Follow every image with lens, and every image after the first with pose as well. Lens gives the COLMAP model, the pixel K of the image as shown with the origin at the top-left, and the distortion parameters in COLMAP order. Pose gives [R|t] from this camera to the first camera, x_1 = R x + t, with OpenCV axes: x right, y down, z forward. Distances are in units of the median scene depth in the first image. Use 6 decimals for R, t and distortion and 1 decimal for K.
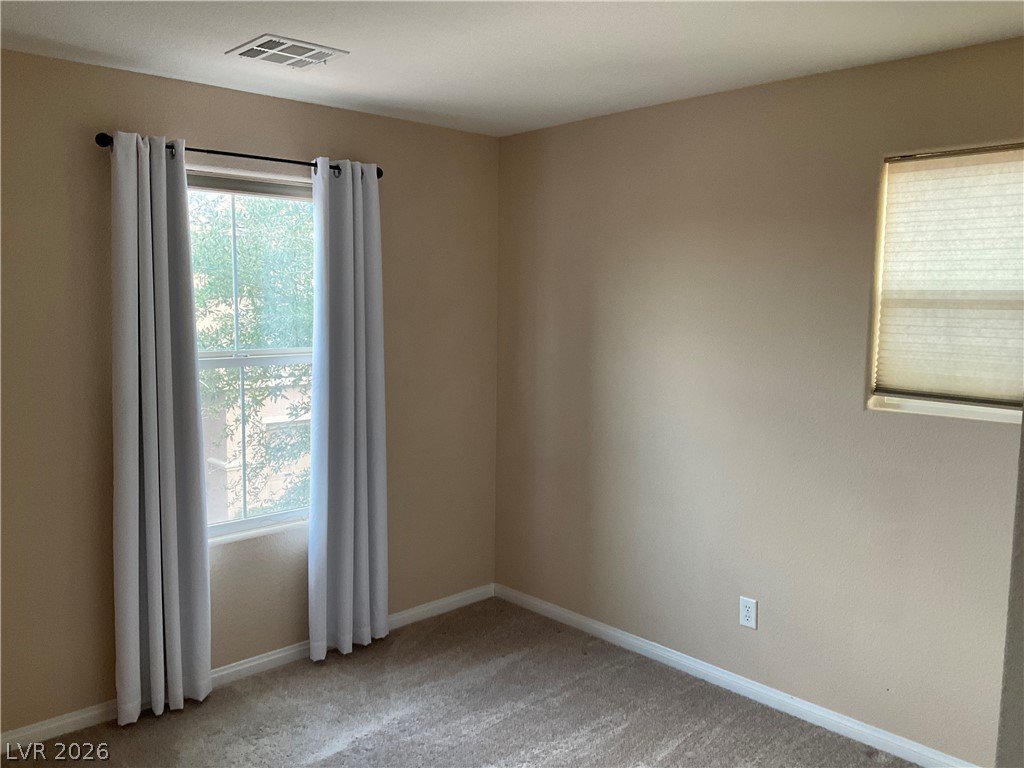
lens RADIAL K [[857.2, 0, 512.0], [0, 857.2, 384.0], [0, 0, 1]] dist [0.042164, -0.009146]
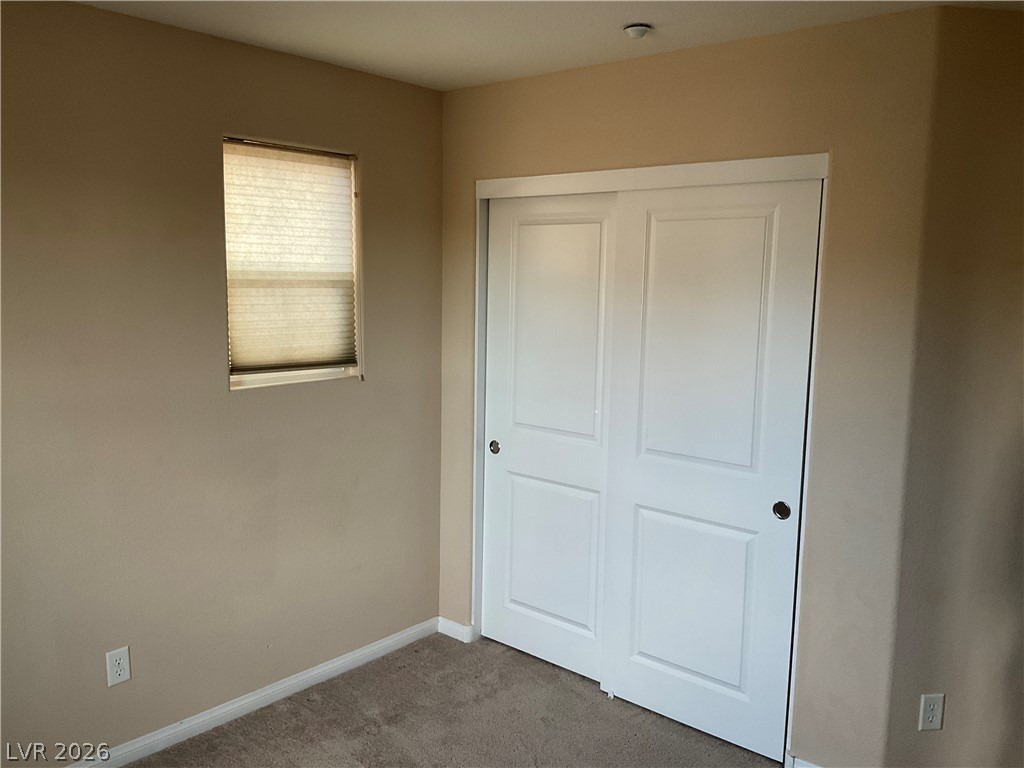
lens RADIAL K [[857.2, 0, 512.0], [0, 857.2, 384.0], [0, 0, 1]] dist [0.042164, -0.009146]
pose [[-0.090119, -0.148620, 0.984779, -0.632831], [0.082270, 0.984313, 0.156078, -0.113709], [-0.992527, 0.095083, -0.076478, 0.802919]]
